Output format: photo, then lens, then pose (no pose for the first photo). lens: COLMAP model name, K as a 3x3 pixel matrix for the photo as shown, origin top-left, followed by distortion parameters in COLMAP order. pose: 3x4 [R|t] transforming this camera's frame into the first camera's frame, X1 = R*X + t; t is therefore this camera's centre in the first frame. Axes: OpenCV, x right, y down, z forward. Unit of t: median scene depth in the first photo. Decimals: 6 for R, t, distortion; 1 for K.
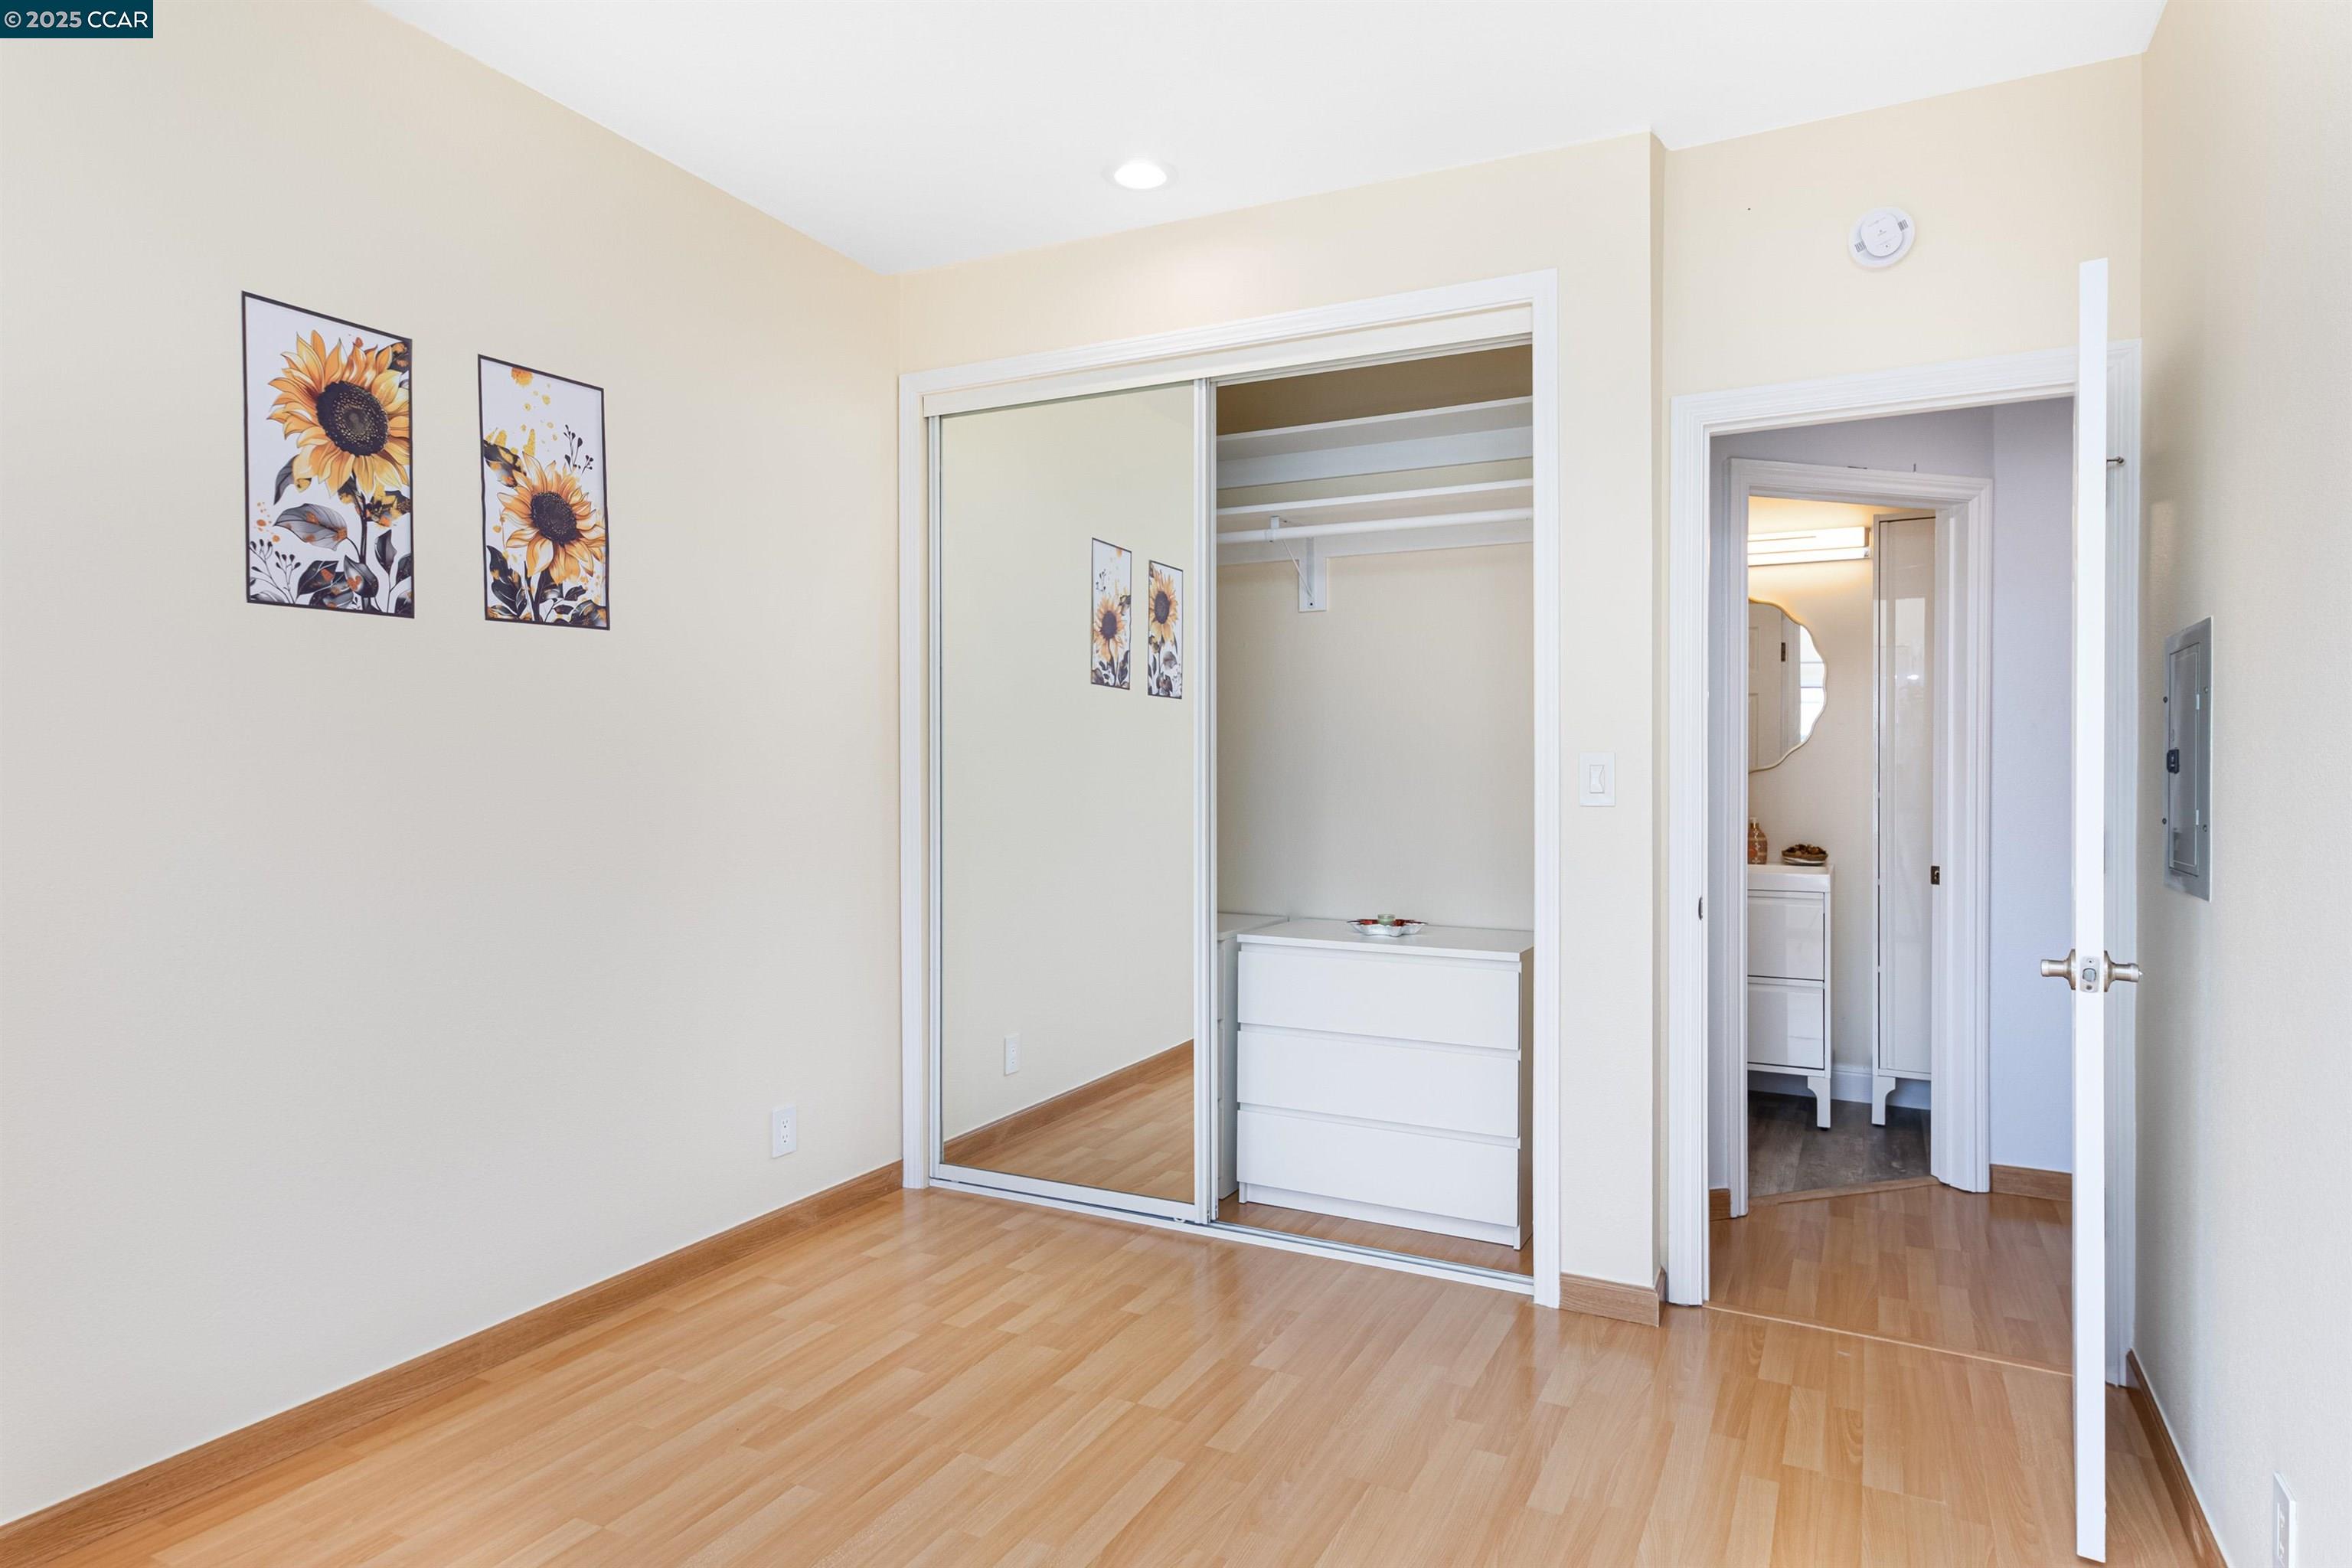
lens RADIAL K [[1310.5, 0, 1185.2], [0, 1310.5, 776.2], [0, 0, 1]] dist [0.010931, -0.004418]
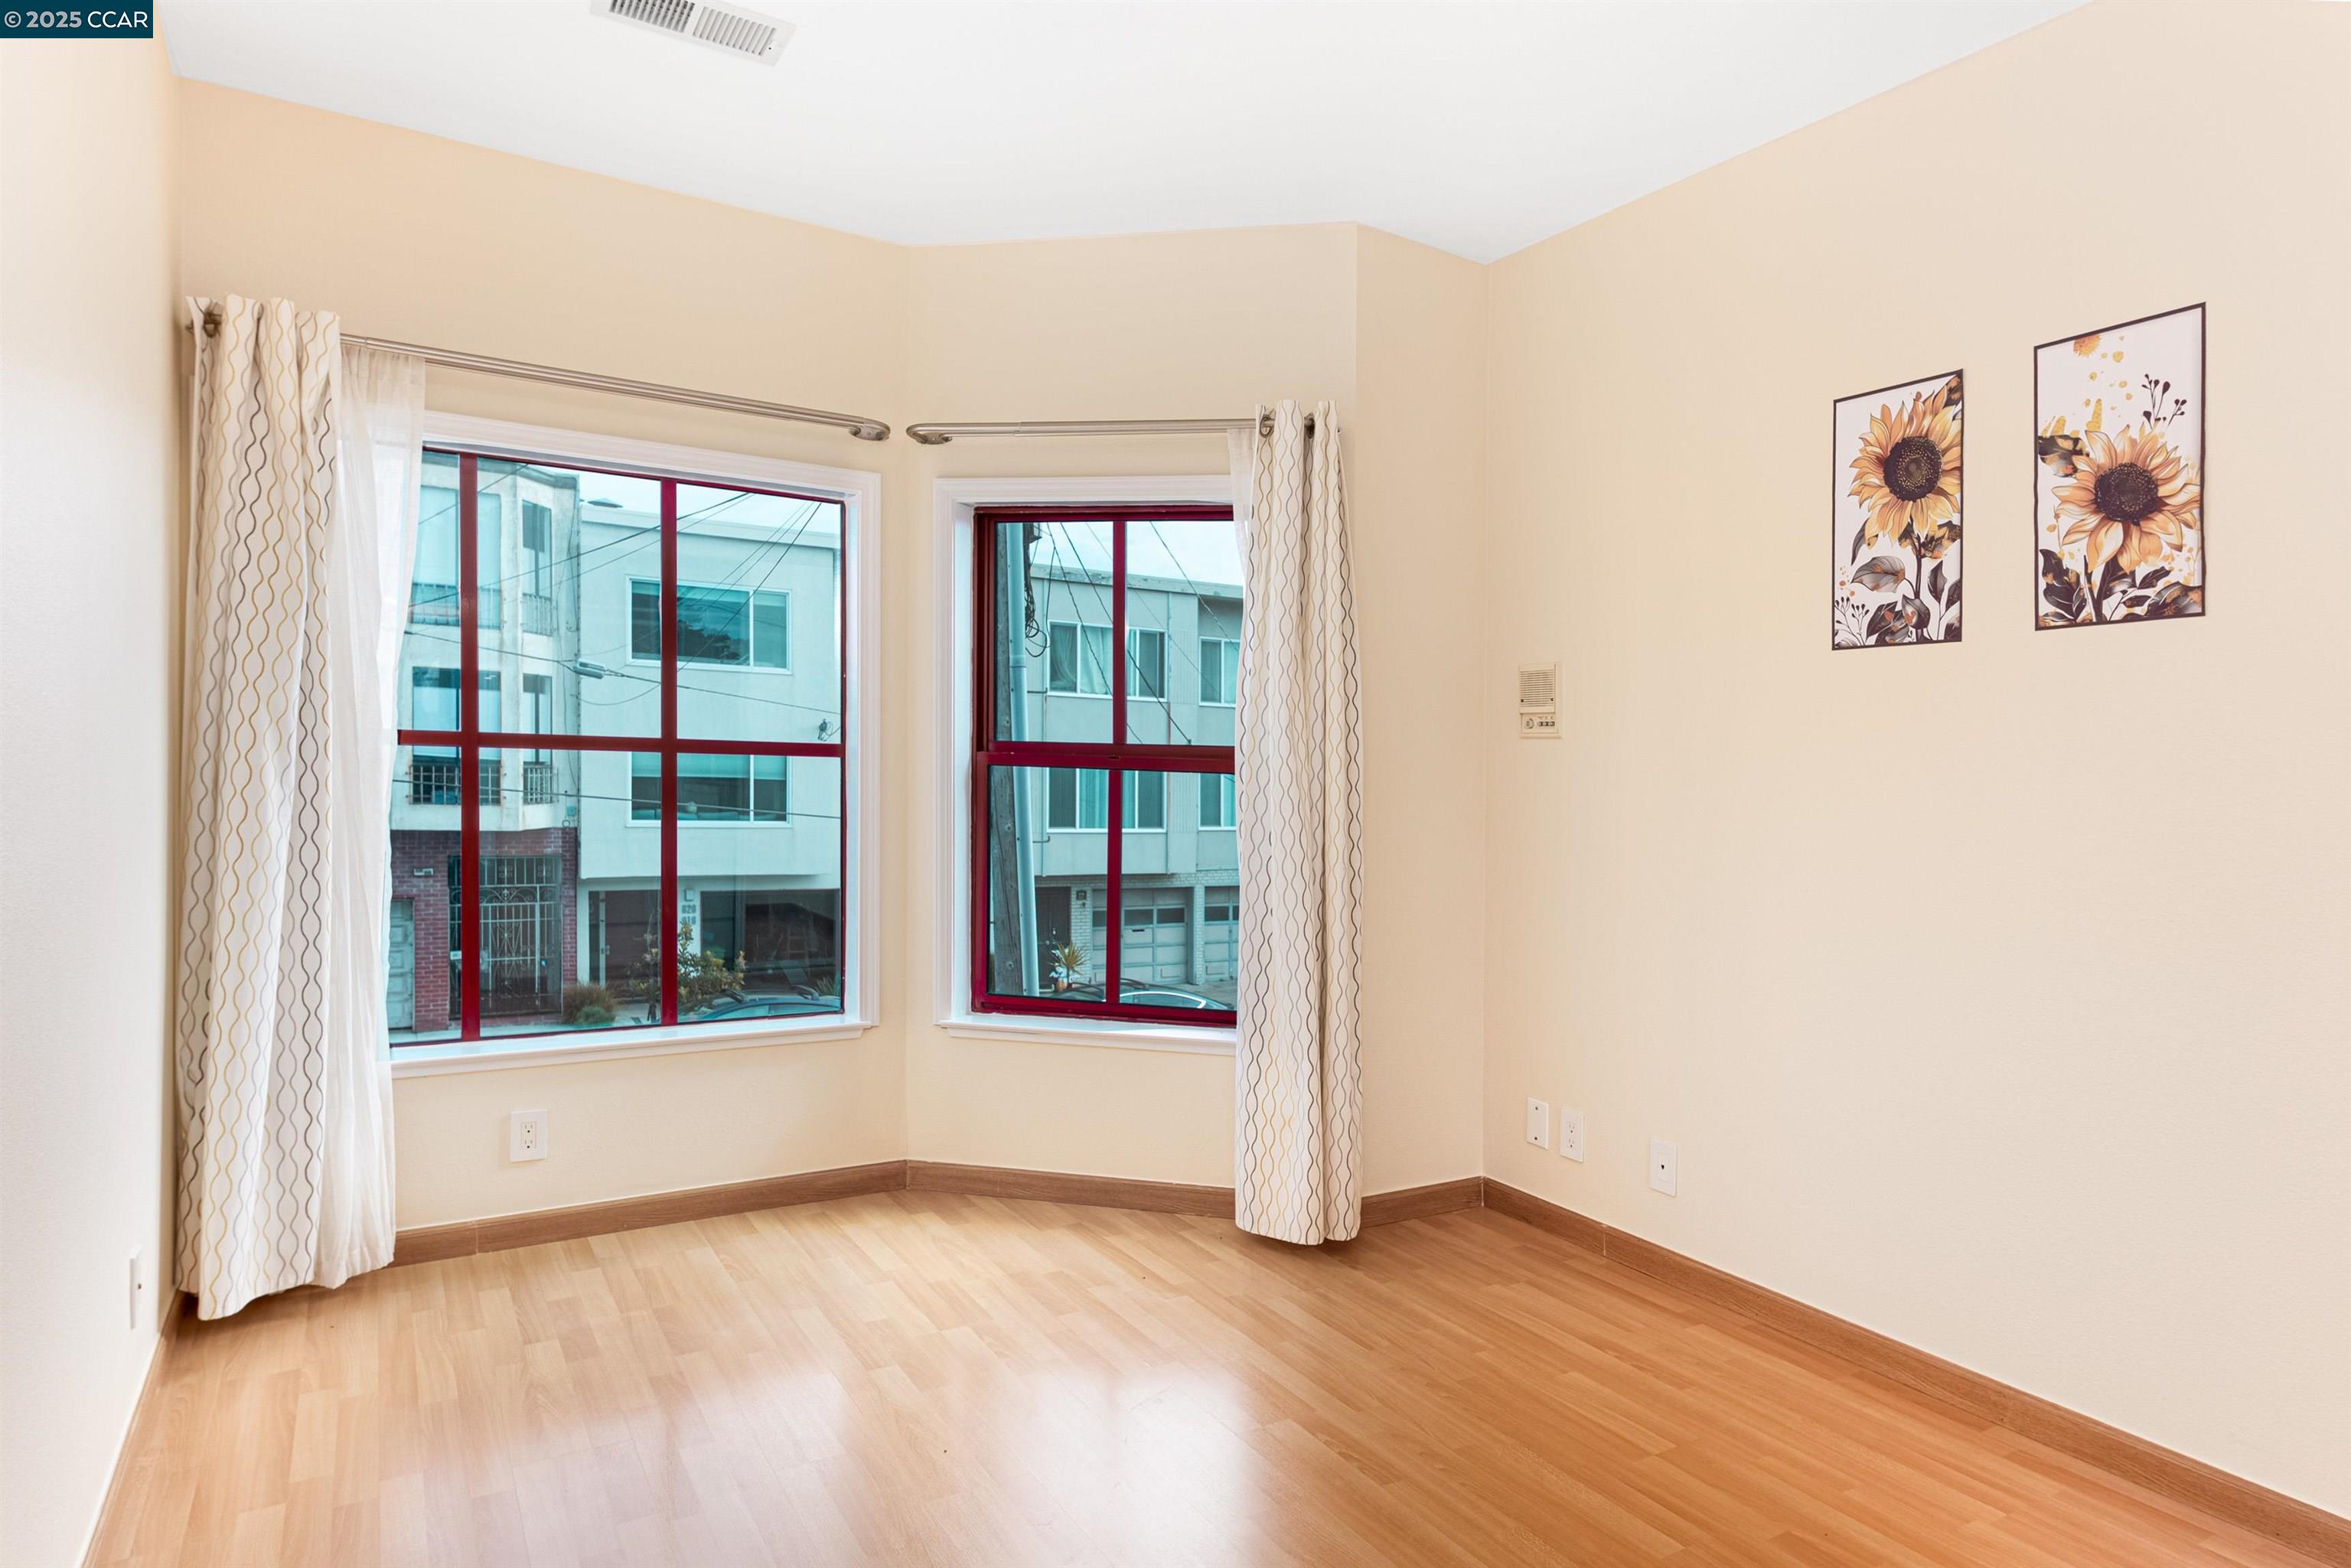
lens RADIAL K [[1421.7, 0, 1169.3], [0, 1421.7, 780.7], [0, 0, 1]] dist [-0.002599, 0.001041]
pose [[-0.557461, 0.014682, -0.830073, 0.675778], [-0.015472, 0.999486, 0.028069, -0.033506], [0.830059, 0.028490, -0.556947, 1.110576]]
